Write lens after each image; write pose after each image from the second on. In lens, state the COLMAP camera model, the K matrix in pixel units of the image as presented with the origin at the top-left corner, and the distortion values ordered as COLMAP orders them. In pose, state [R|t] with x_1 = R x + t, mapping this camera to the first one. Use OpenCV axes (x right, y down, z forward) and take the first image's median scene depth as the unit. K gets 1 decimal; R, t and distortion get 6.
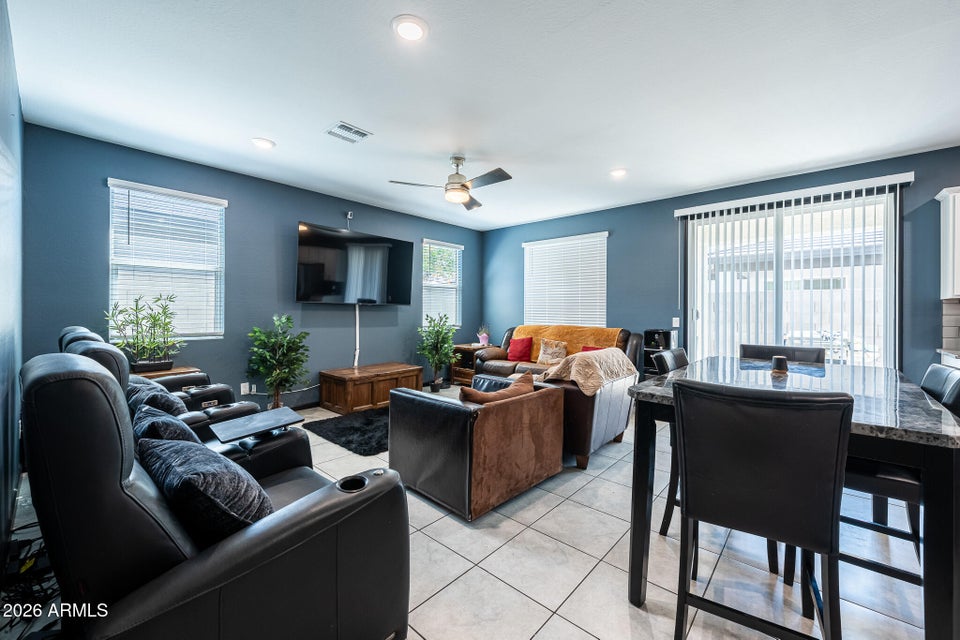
lens RADIAL K [[376.6, 0, 465.7], [0, 376.6, 312.9], [0, 0, 1]] dist [-0.002751, -0.000686]
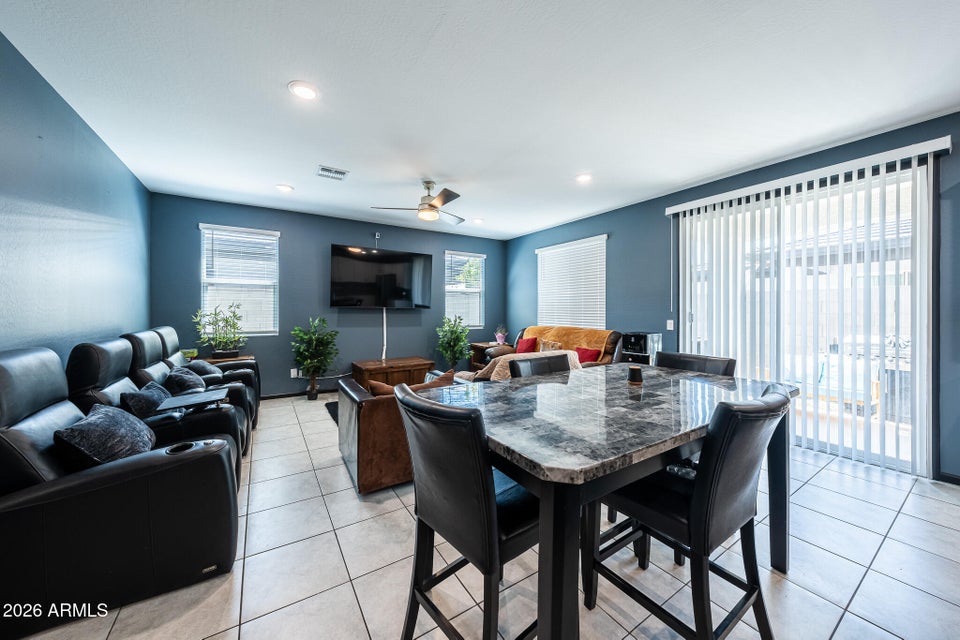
lens RADIAL K [[331.3, 0, 457.4], [0, 331.3, 313.0], [0, 0, 1]] dist [-0.006933, 0.000055]
pose [[0.960270, -0.004512, -0.279037, 0.308515], [0.004600, 0.999989, -0.000341, -0.007968], [0.279035, -0.000956, 0.960280, 0.044785]]
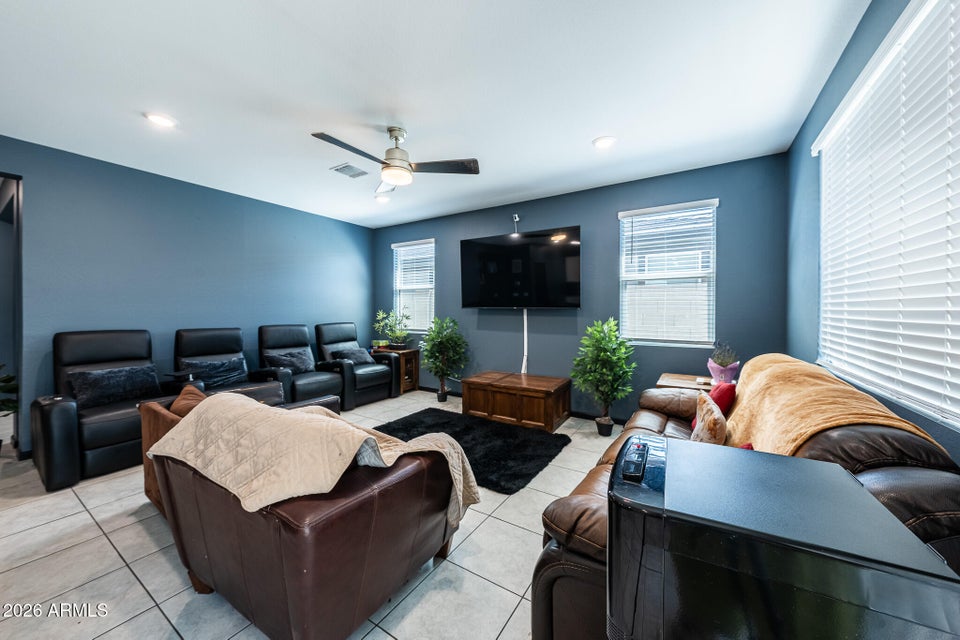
lens RADIAL K [[325.5, 0, 481.9], [0, 325.5, 315.0], [0, 0, 1]] dist [-0.001391, -0.000033]
pose [[0.217479, 0.008039, -0.976032, 0.635603], [-0.005327, 0.999961, 0.007049, -0.015888], [0.976050, 0.003666, 0.217514, 0.925533]]
